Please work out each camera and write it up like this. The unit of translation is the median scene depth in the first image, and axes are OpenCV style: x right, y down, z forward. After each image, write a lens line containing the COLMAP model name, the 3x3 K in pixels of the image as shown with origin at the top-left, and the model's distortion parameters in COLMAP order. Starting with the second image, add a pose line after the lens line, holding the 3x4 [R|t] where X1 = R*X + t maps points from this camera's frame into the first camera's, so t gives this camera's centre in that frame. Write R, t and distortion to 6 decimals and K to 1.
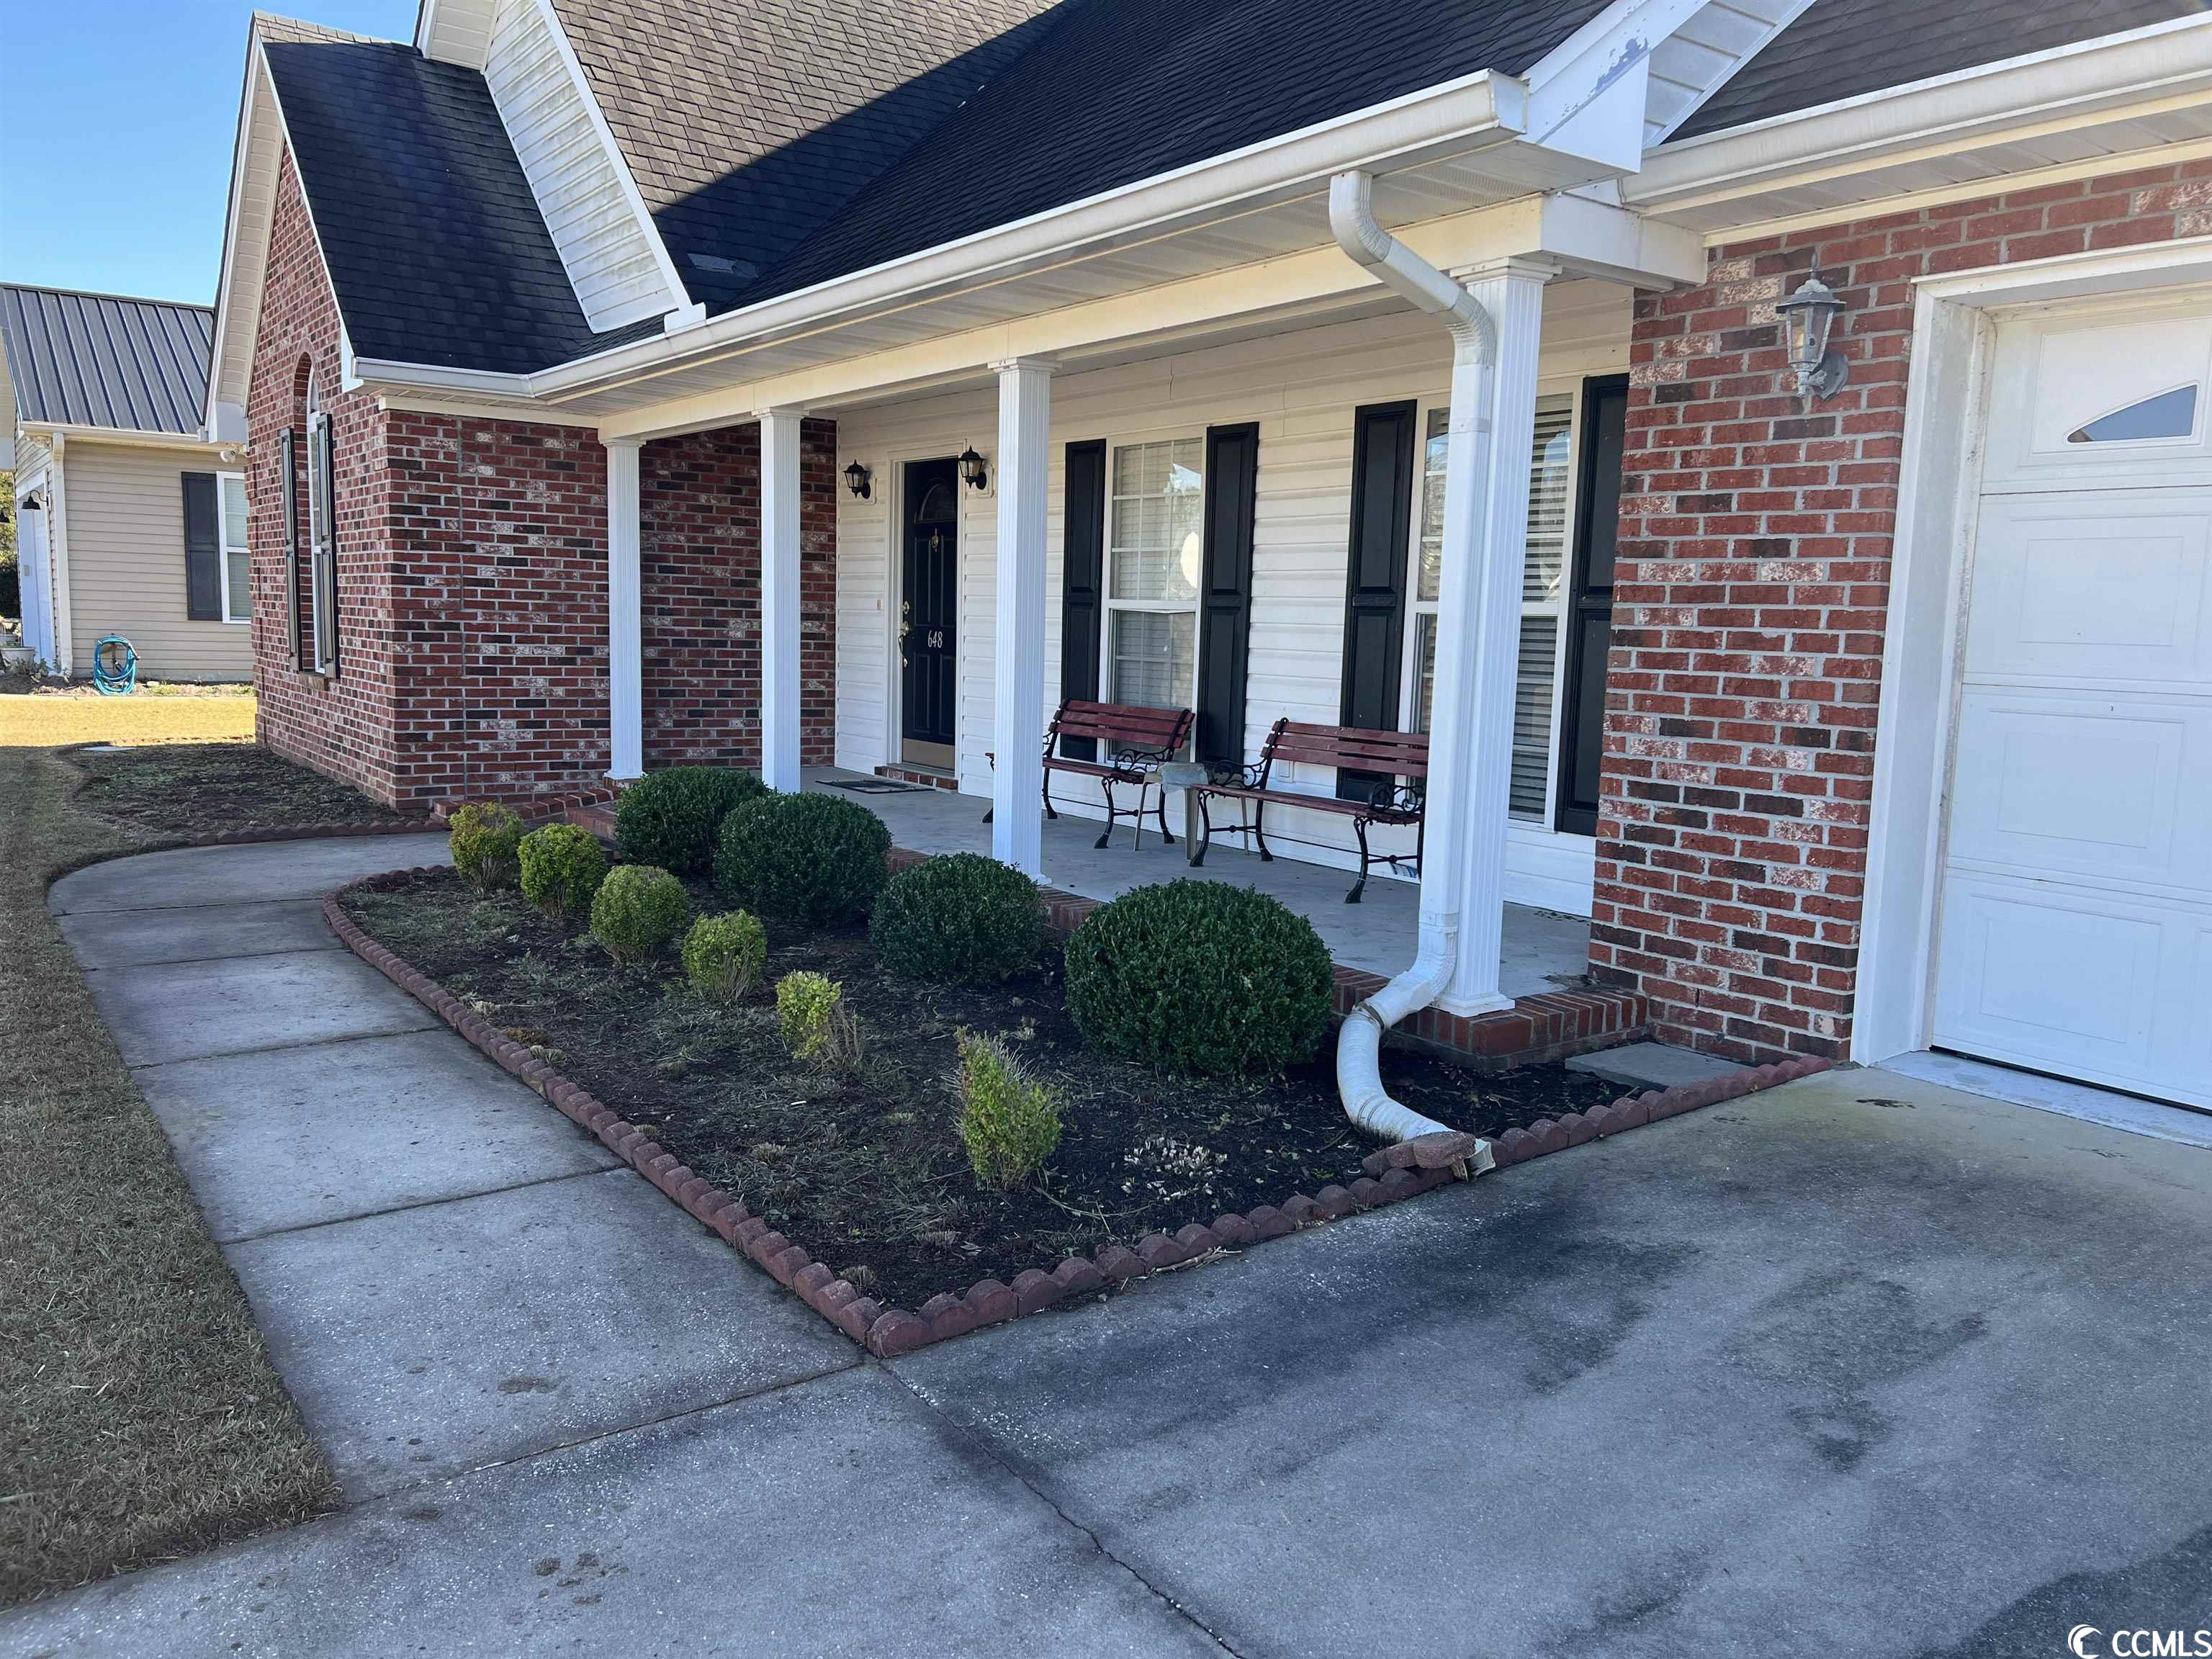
lens RADIAL K [[1674.6, 0, 1108.7], [0, 1674.6, 829.9], [0, 0, 1]] dist [0.031465, -0.011329]
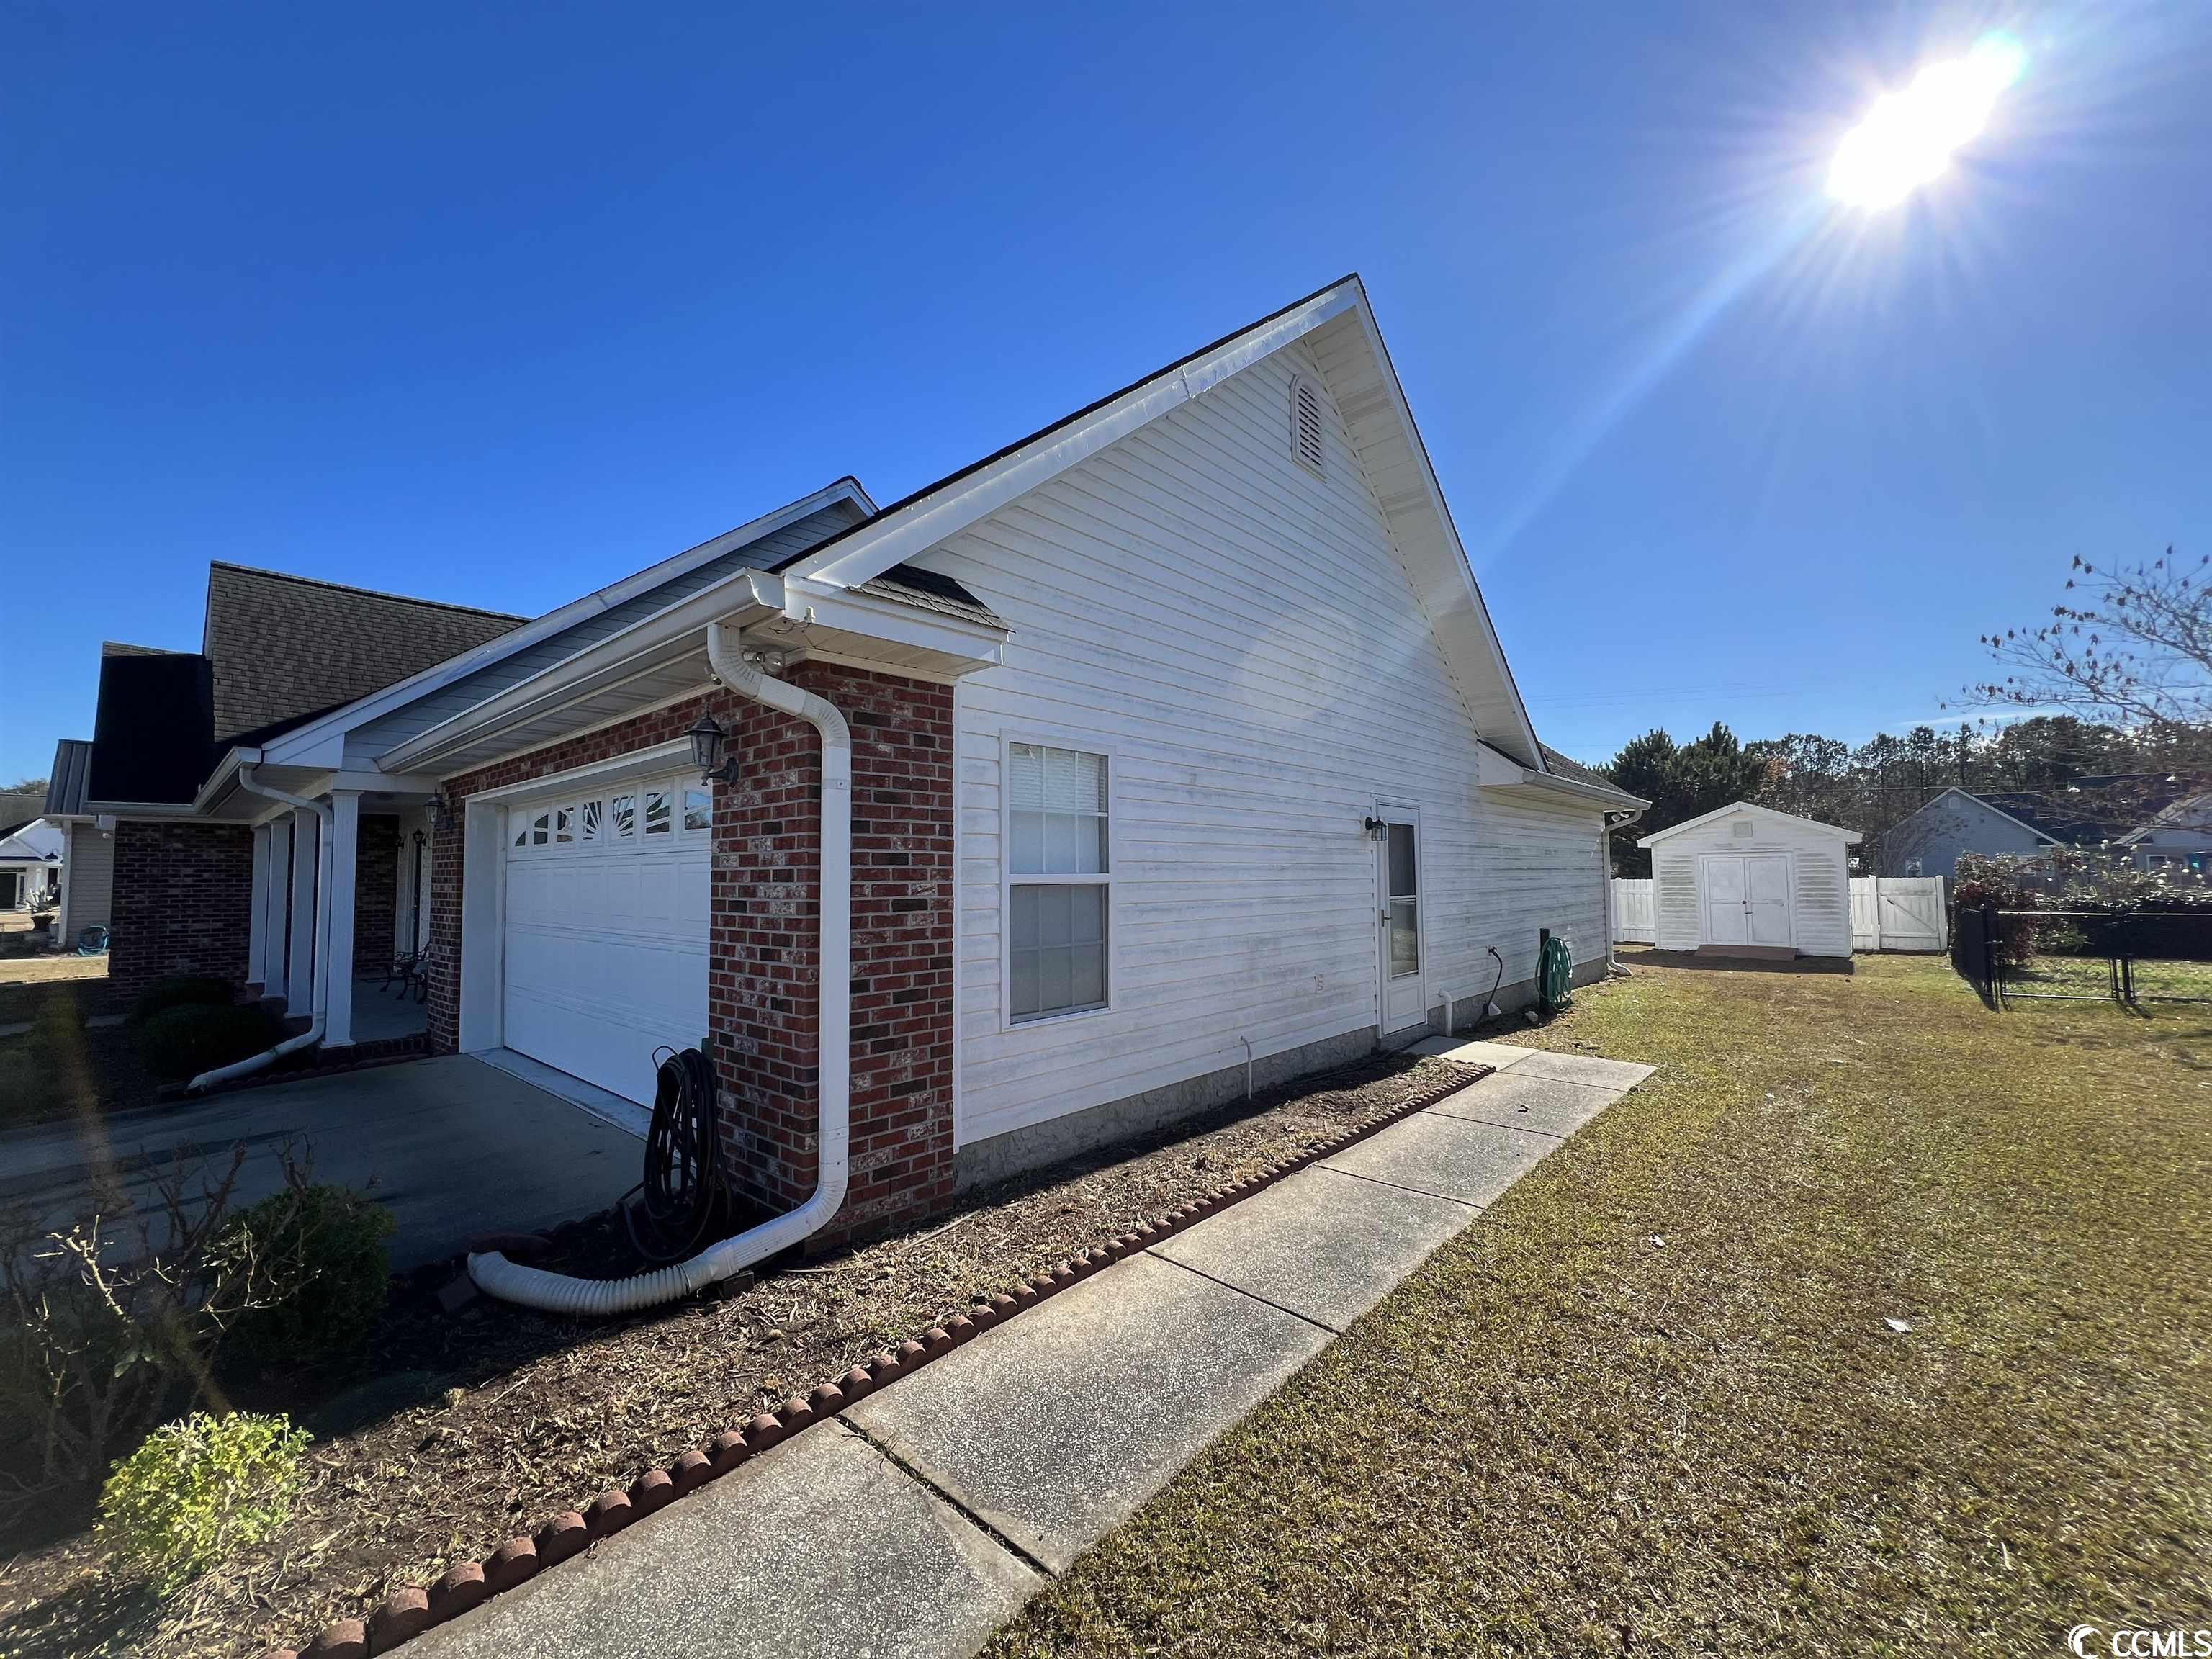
lens RADIAL K [[883.3, 0, 1104.0], [0, 883.3, 826.0], [0, 0, 1]] dist [0.002660, 0.000662]
pose [[0.976866, -0.031998, 0.211443, 0.559830], [0.068654, 0.983329, -0.168374, 0.038938], [-0.202530, 0.178996, 0.962778, -0.359692]]
